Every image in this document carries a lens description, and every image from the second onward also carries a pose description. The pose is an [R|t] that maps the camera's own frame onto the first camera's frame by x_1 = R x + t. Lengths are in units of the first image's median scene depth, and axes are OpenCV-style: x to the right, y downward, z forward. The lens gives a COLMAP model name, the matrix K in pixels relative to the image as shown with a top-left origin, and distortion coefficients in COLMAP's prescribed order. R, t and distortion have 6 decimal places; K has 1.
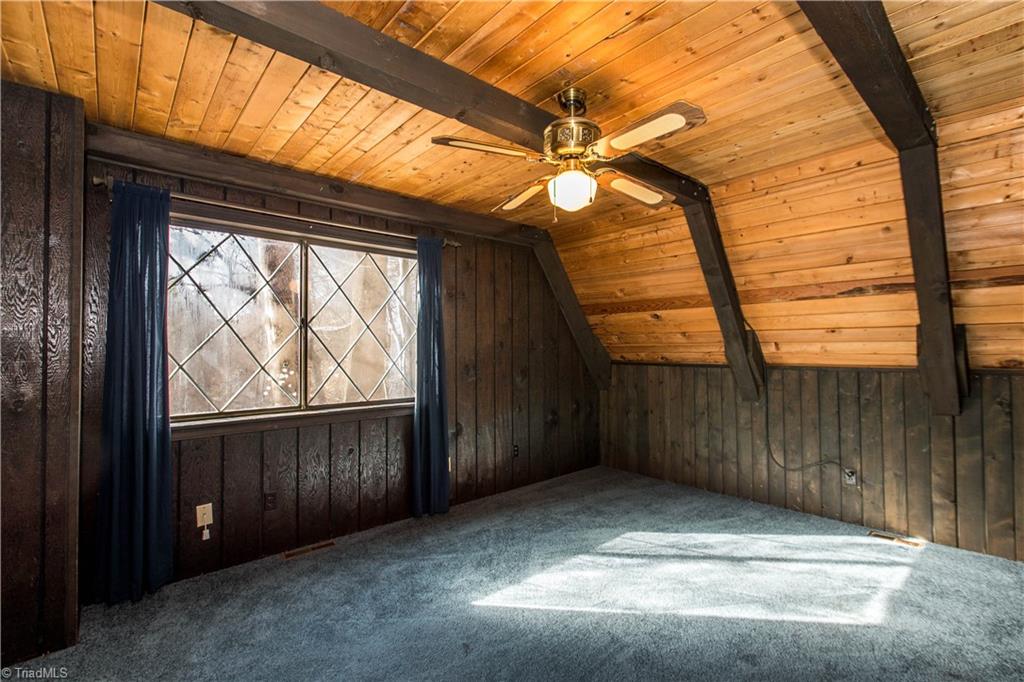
lens RADIAL K [[453.0, 0, 518.4], [0, 453.0, 339.5], [0, 0, 1]] dist [-0.003112, -0.000328]
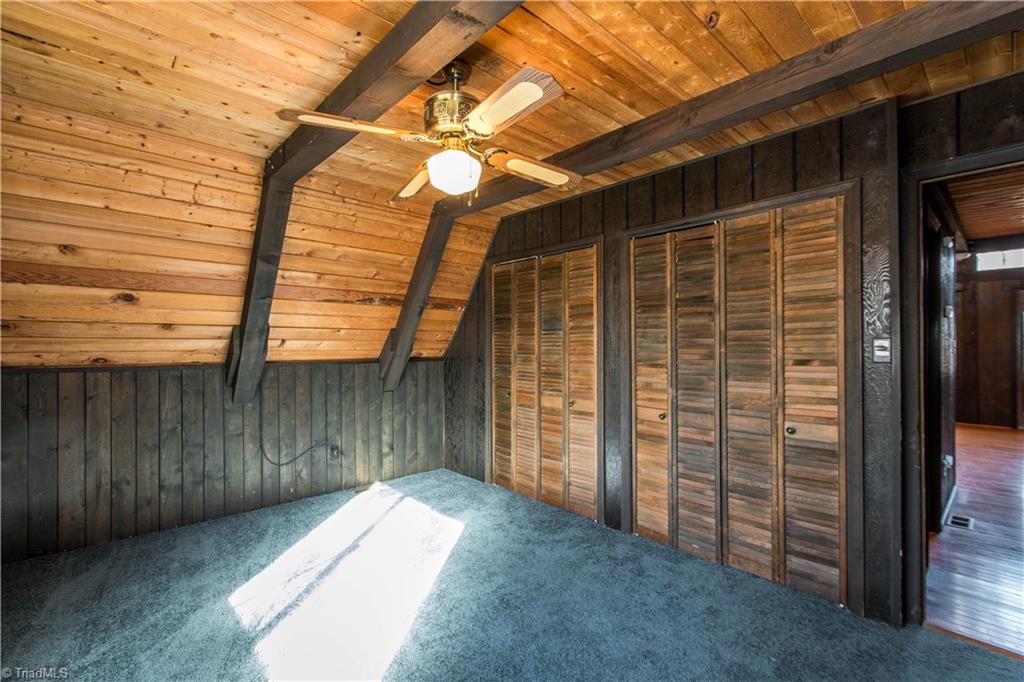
lens RADIAL K [[453.0, 0, 519.9], [0, 453.0, 340.2], [0, 0, 1]] dist [-0.003112, -0.000328]
pose [[-0.014934, 0.017788, 0.999730, -0.472306], [-0.013344, 0.999749, -0.017987, 0.020505], [-0.999799, -0.013609, -0.014693, 0.529935]]
